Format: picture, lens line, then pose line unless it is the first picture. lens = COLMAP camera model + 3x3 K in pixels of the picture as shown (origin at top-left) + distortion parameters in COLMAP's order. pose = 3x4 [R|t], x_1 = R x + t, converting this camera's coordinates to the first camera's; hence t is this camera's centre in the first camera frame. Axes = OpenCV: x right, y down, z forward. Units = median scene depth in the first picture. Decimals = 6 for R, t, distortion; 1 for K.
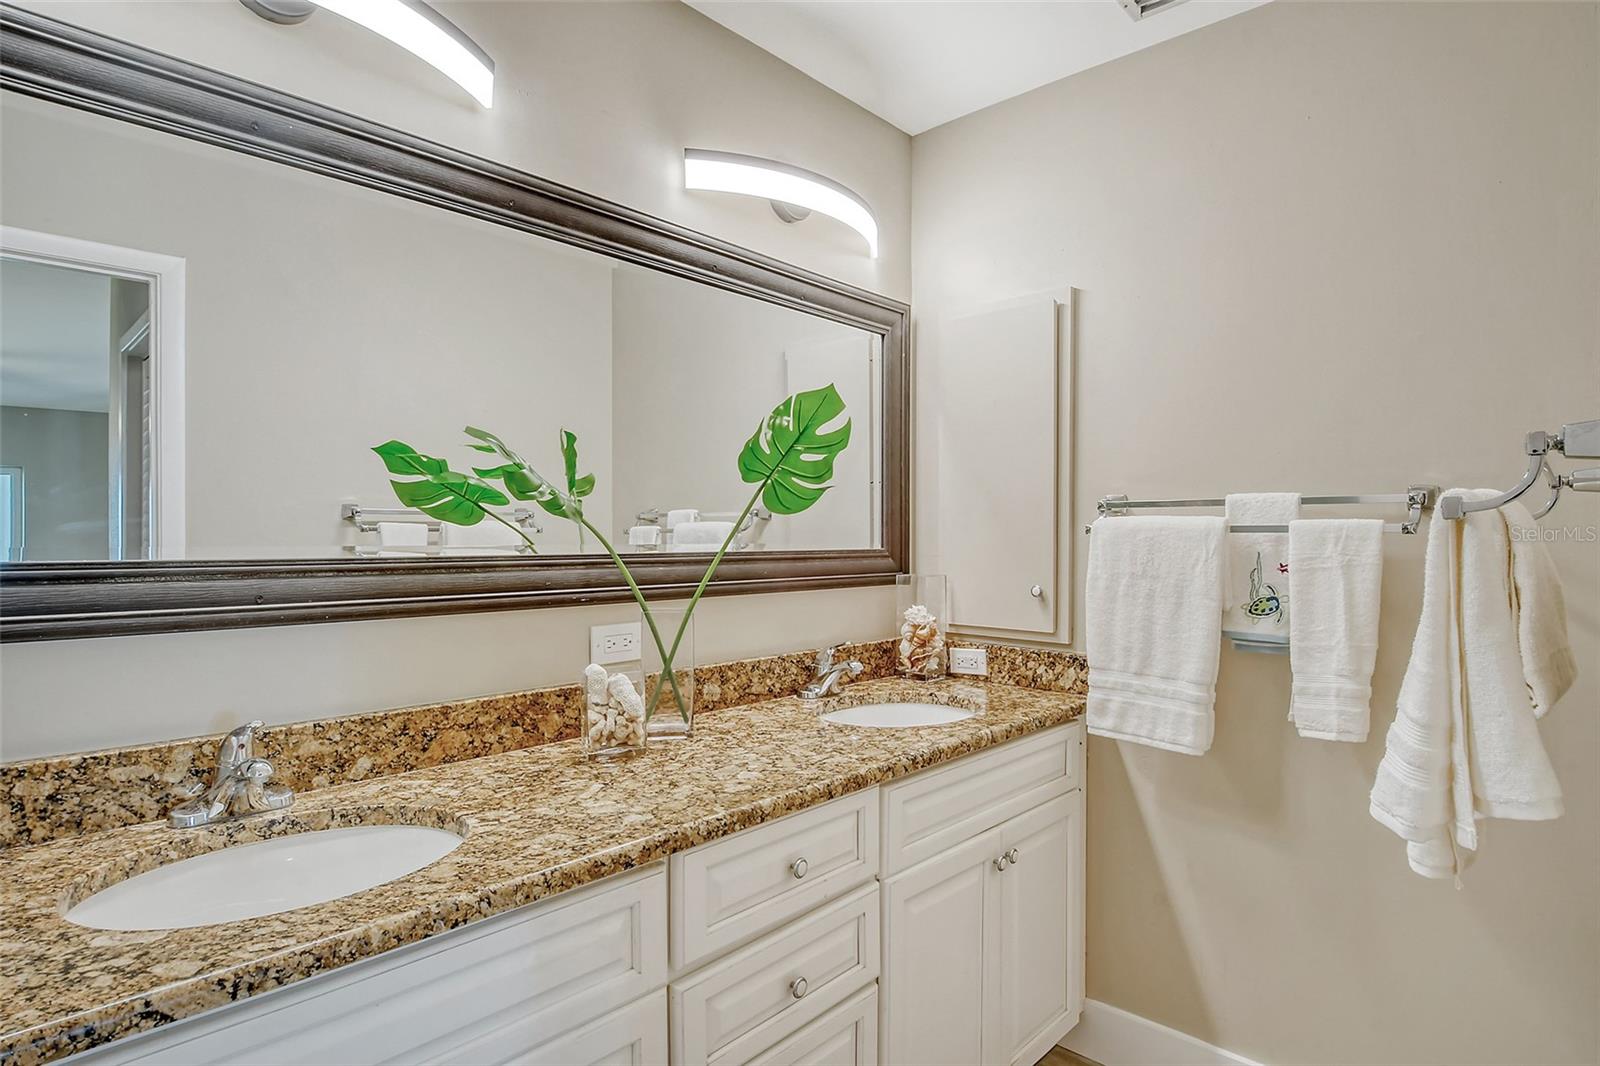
lens RADIAL K [[849.1, 0, 800.6], [0, 849.1, 549.7], [0, 0, 1]] dist [0.010792, -0.024482]
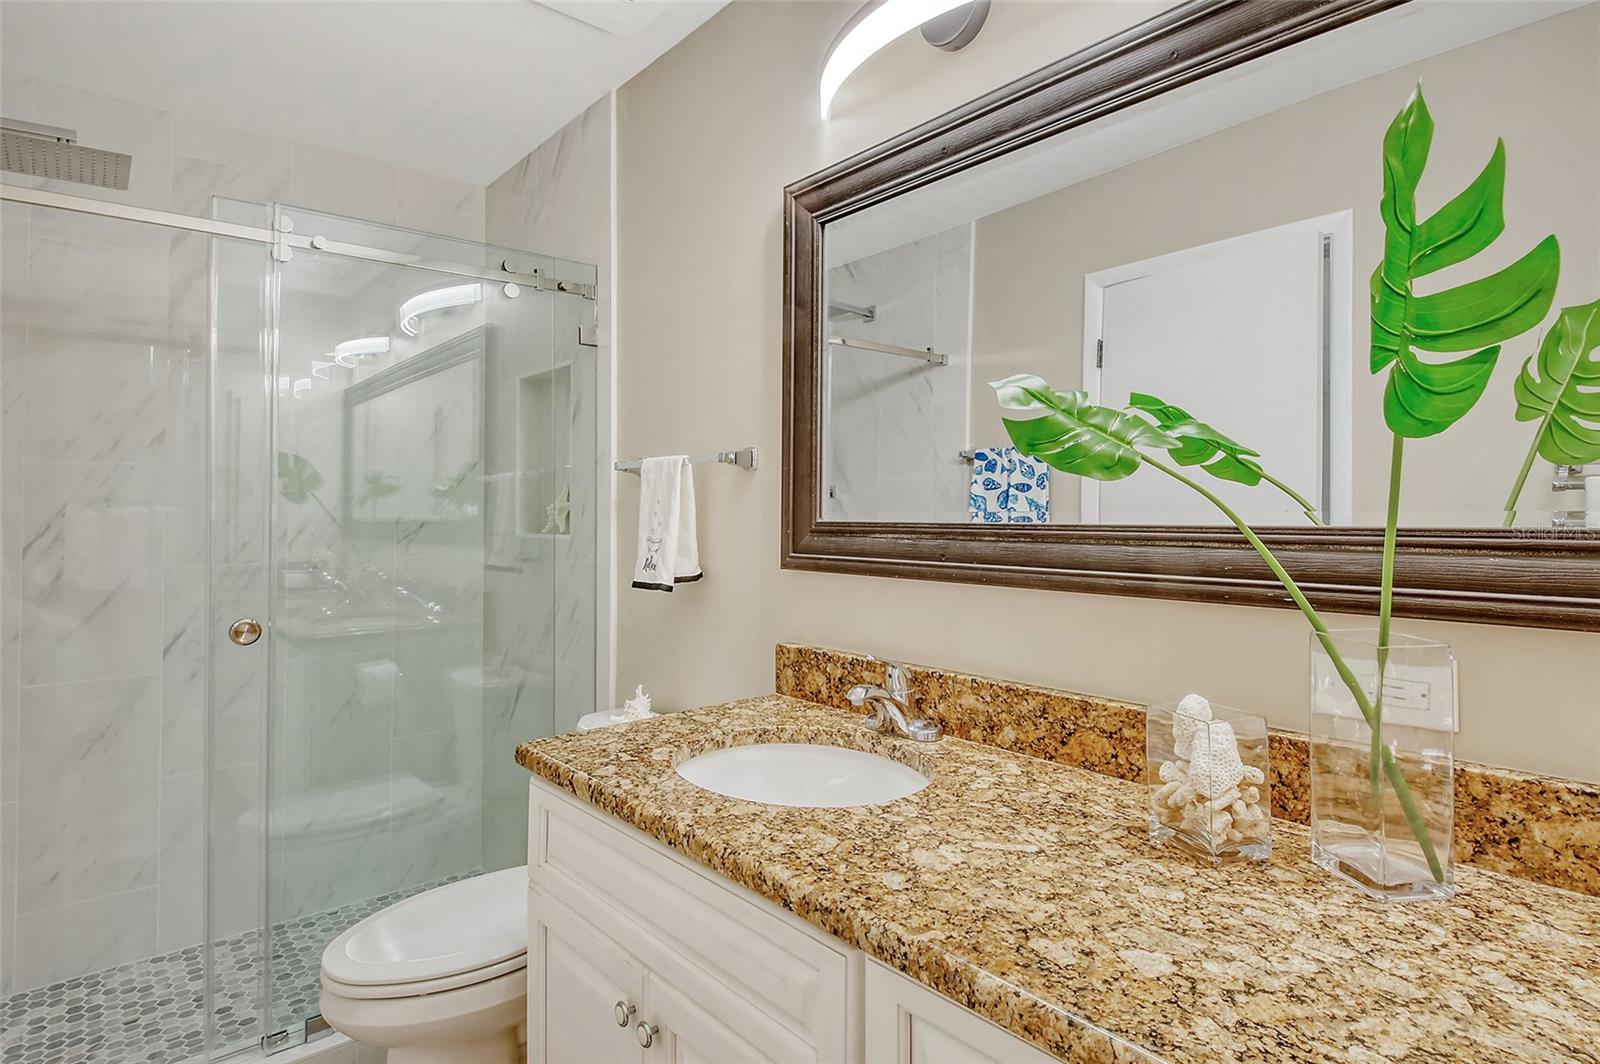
lens RADIAL K [[819.1, 0, 802.8], [0, 819.1, 491.9], [0, 0, 1]] dist [0.032142, -0.021749]
pose [[-0.076847, -0.024487, -0.996742, 0.458800], [-0.009419, 0.999672, -0.023833, -0.002054], [0.996998, 0.007557, -0.077053, 0.837888]]
